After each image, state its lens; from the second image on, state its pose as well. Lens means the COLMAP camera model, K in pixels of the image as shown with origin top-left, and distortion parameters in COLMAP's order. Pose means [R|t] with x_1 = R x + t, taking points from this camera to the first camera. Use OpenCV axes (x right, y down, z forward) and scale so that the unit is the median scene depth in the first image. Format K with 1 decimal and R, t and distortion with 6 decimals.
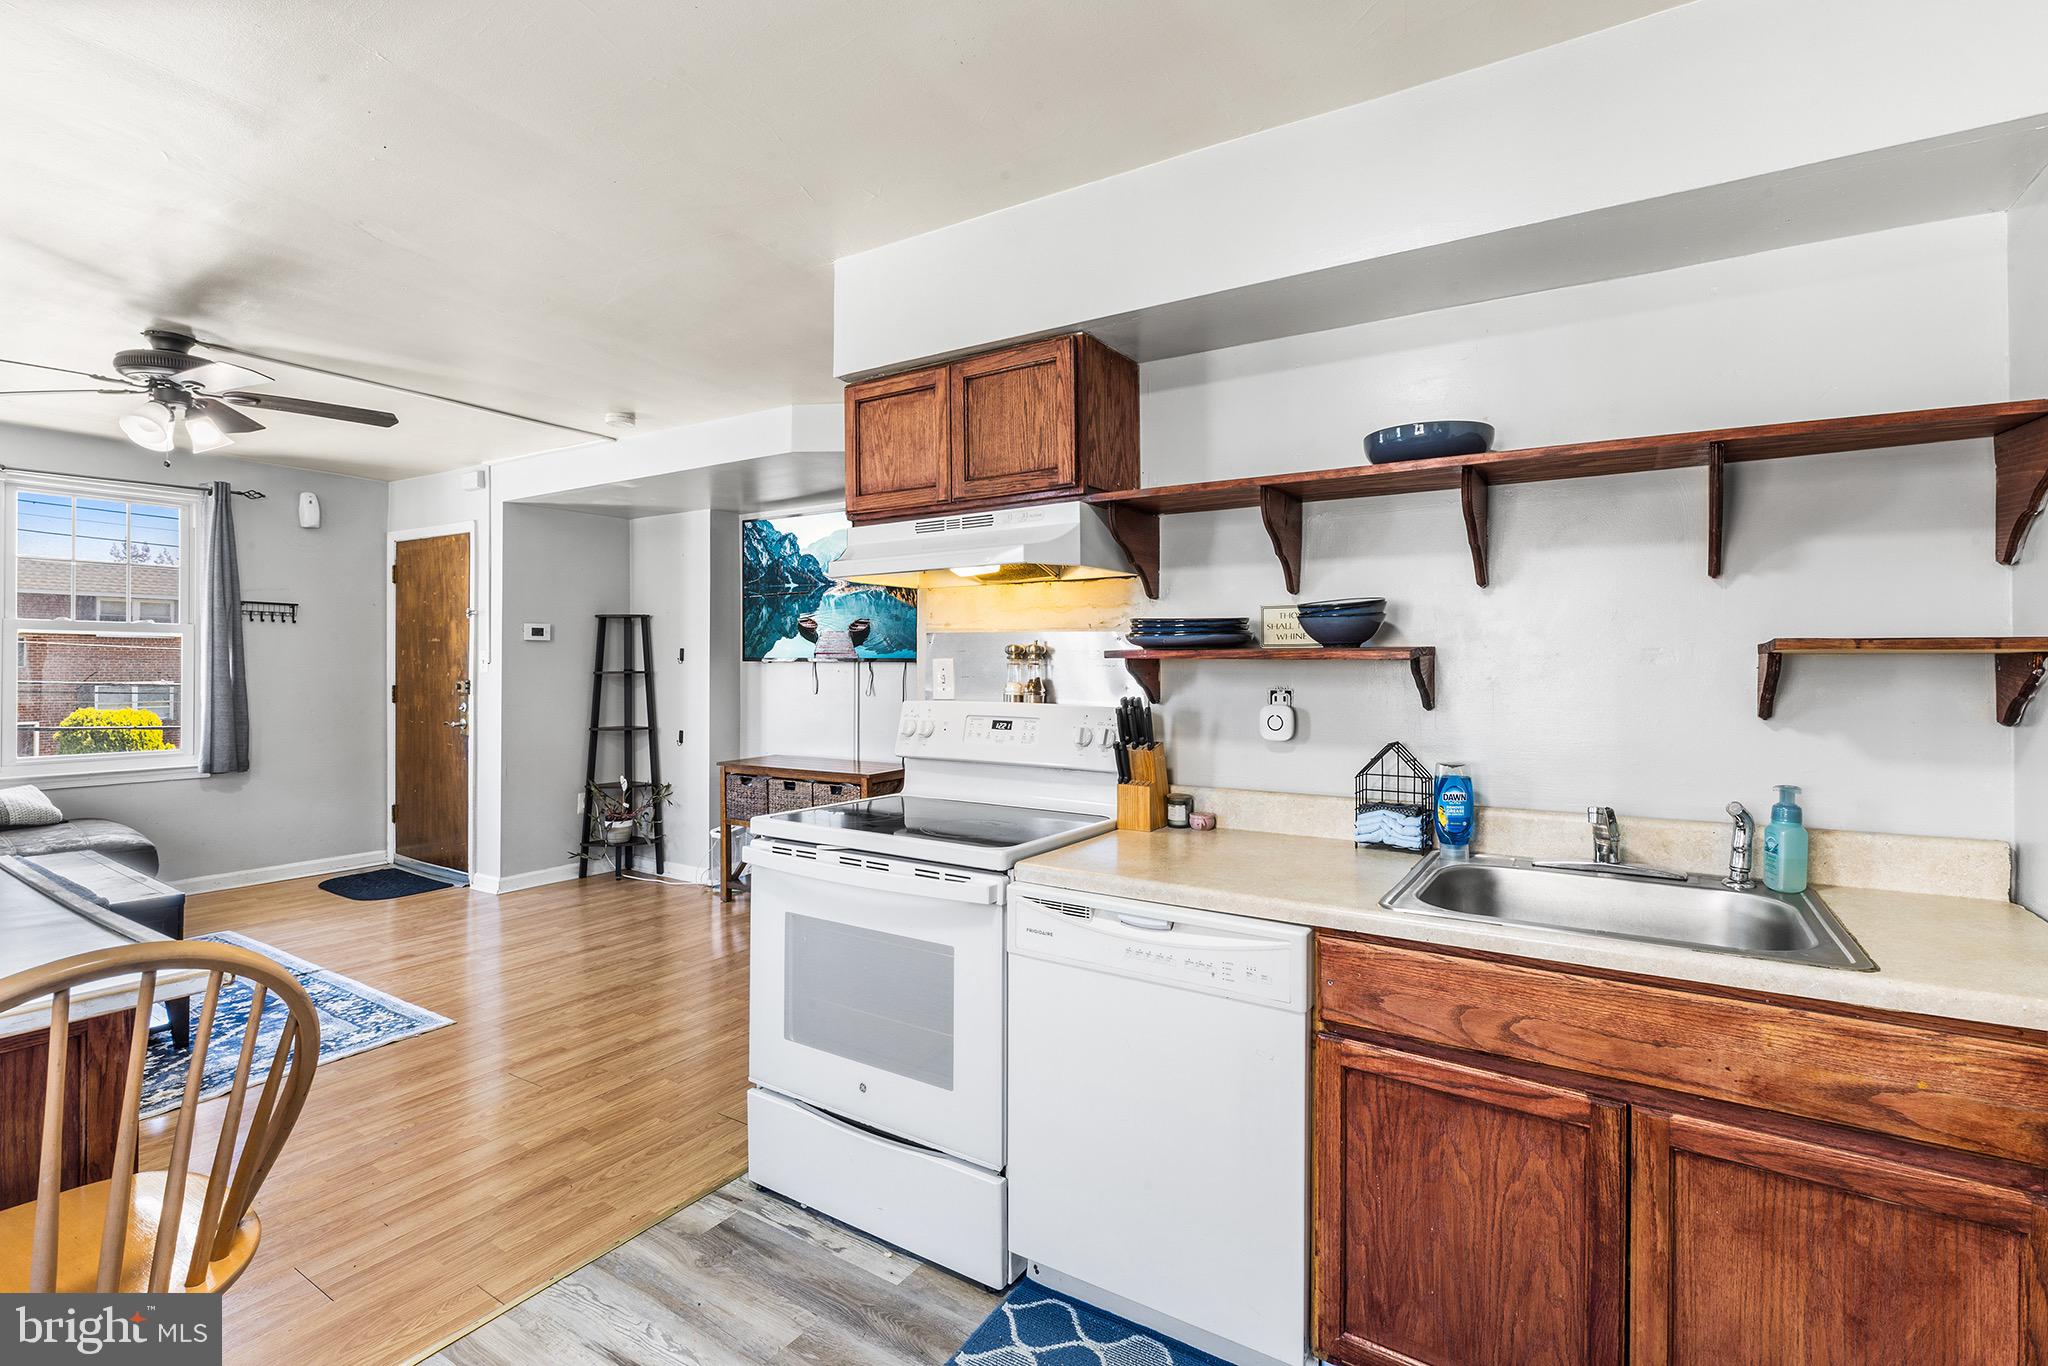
lens RADIAL K [[928.3, 0, 1037.1], [0, 928.3, 658.7], [0, 0, 1]] dist [-0.000348, 0.000093]
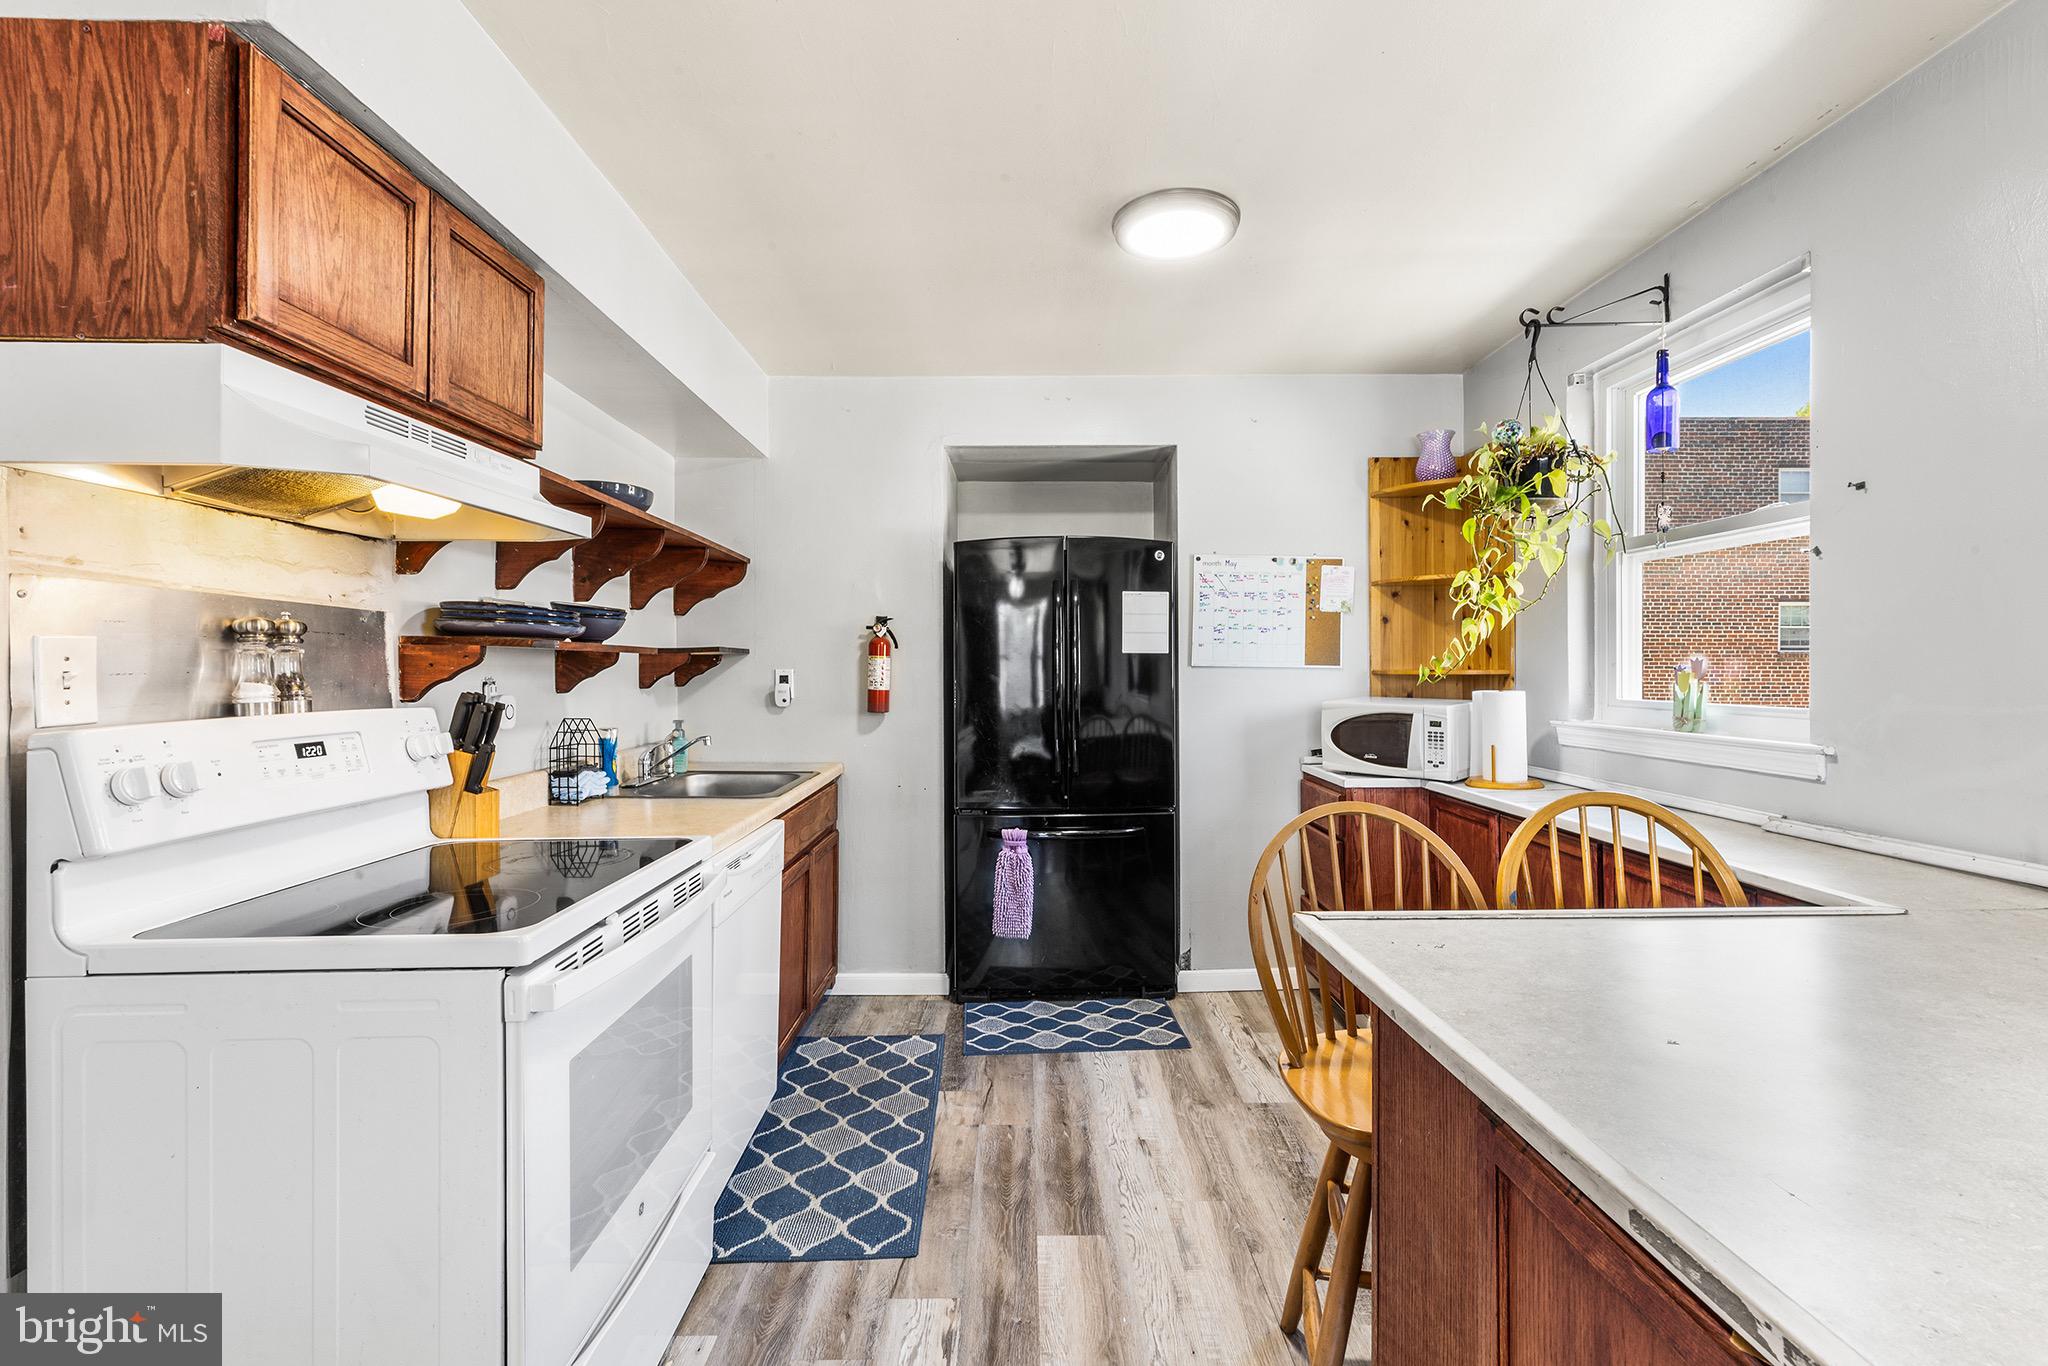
lens RADIAL K [[926.3, 0, 1027.6], [0, 926.3, 669.5], [0, 0, 1]] dist [0.000458, -0.000037]
pose [[-0.543893, -0.002970, 0.839149, -0.398938], [-0.006490, 0.999979, -0.000668, 0.007666], [-0.839129, -0.005809, -0.543901, 0.460635]]
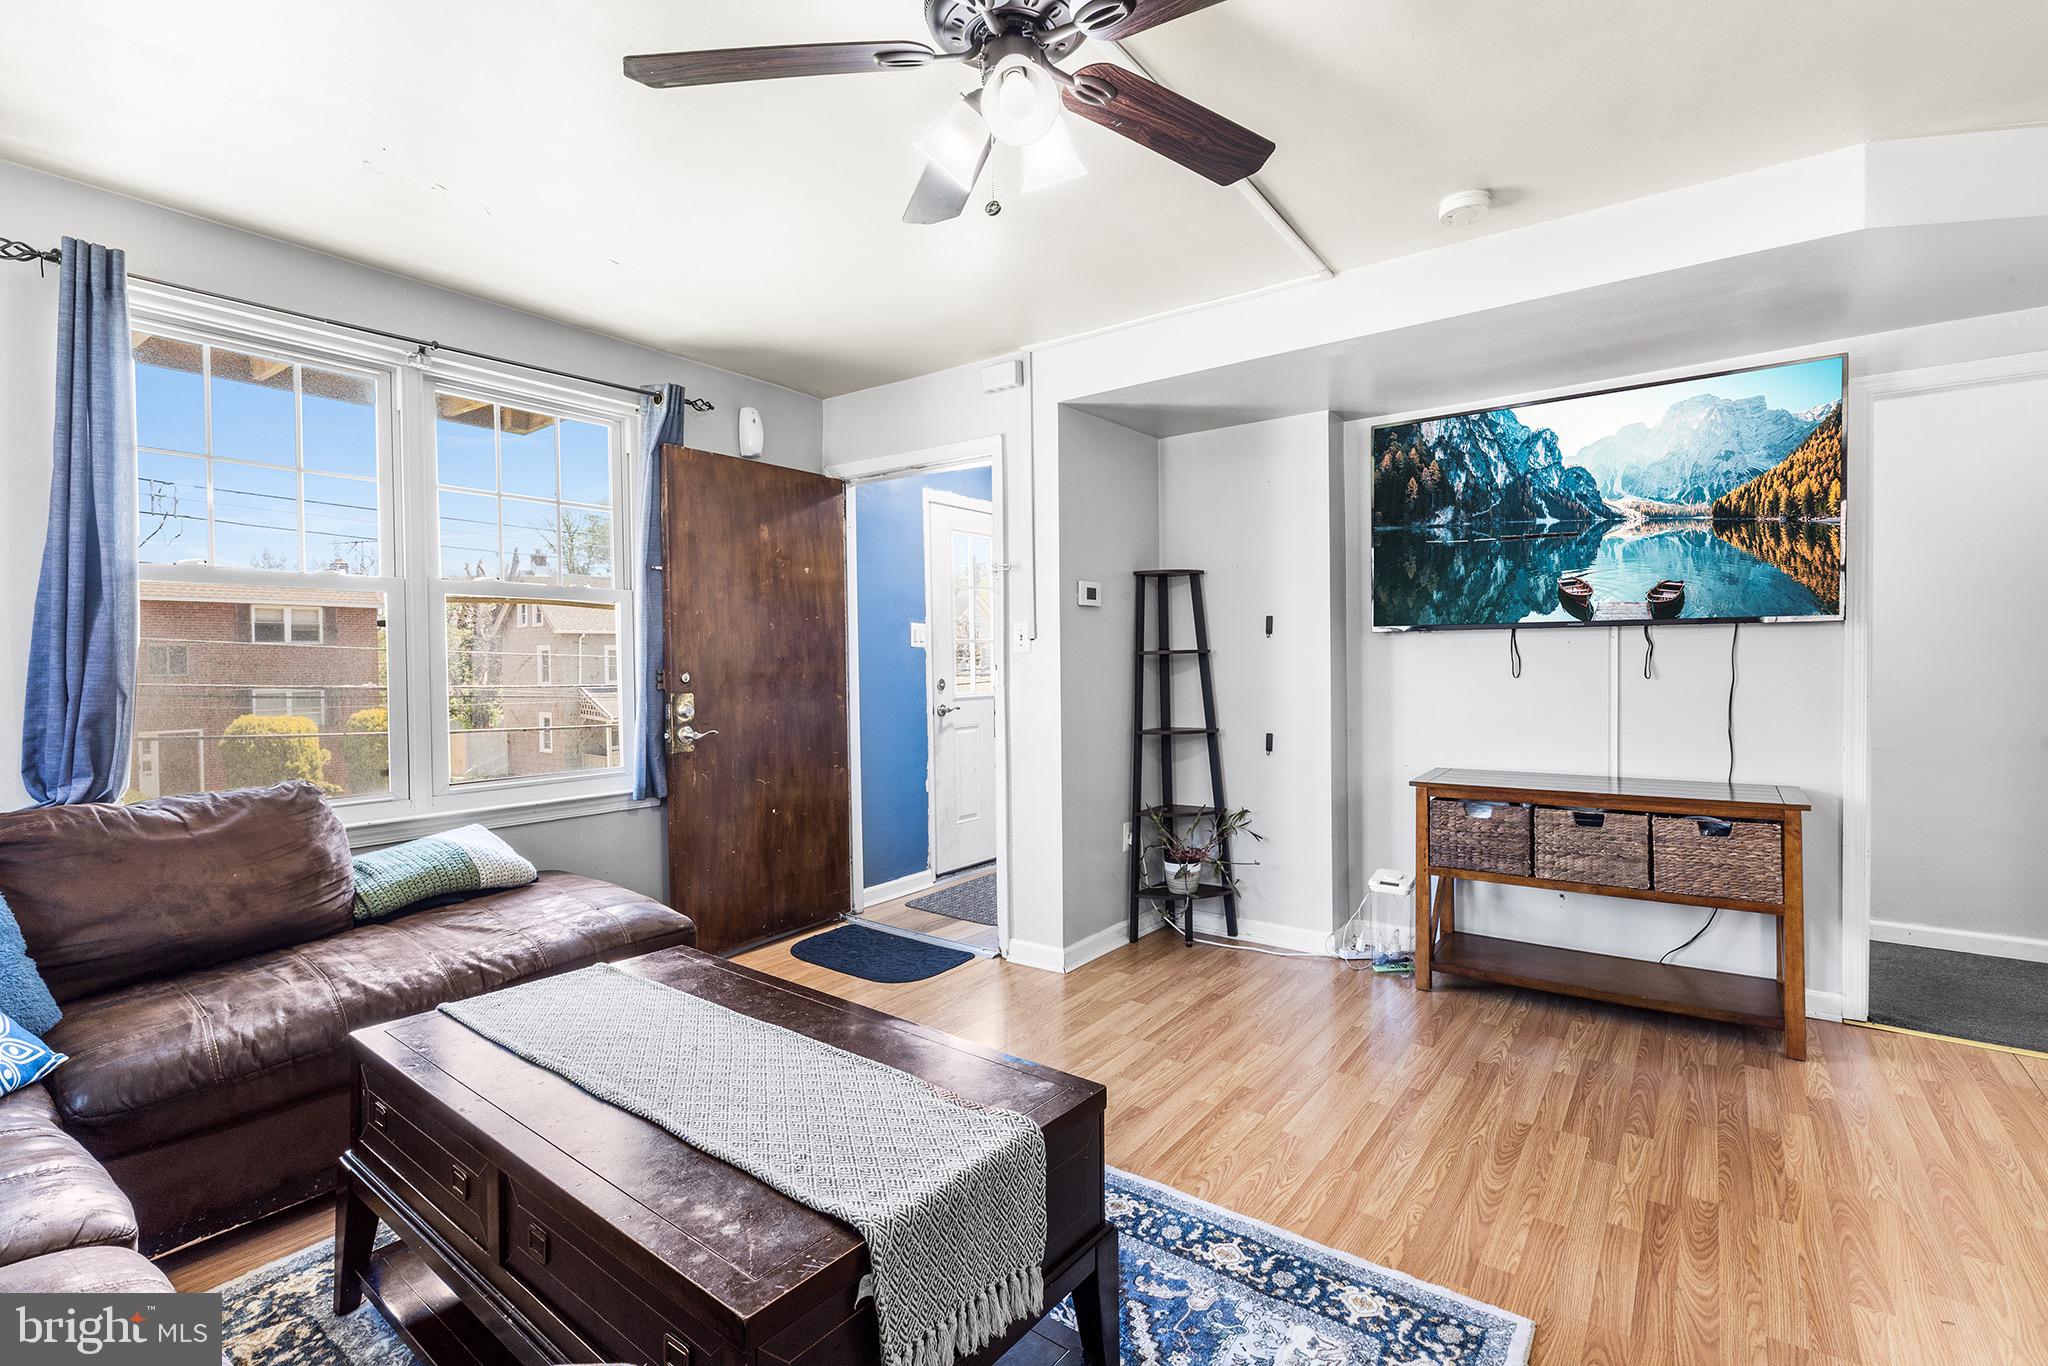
lens RADIAL K [[926.3, 0, 1027.6], [0, 926.3, 669.5], [0, 0, 1]] dist [0.000458, -0.000037]
pose [[0.997433, -0.013332, -0.070350, -0.556903], [0.014416, 0.999785, 0.014923, 0.017561], [0.070136, -0.015898, 0.997411, 0.314742]]
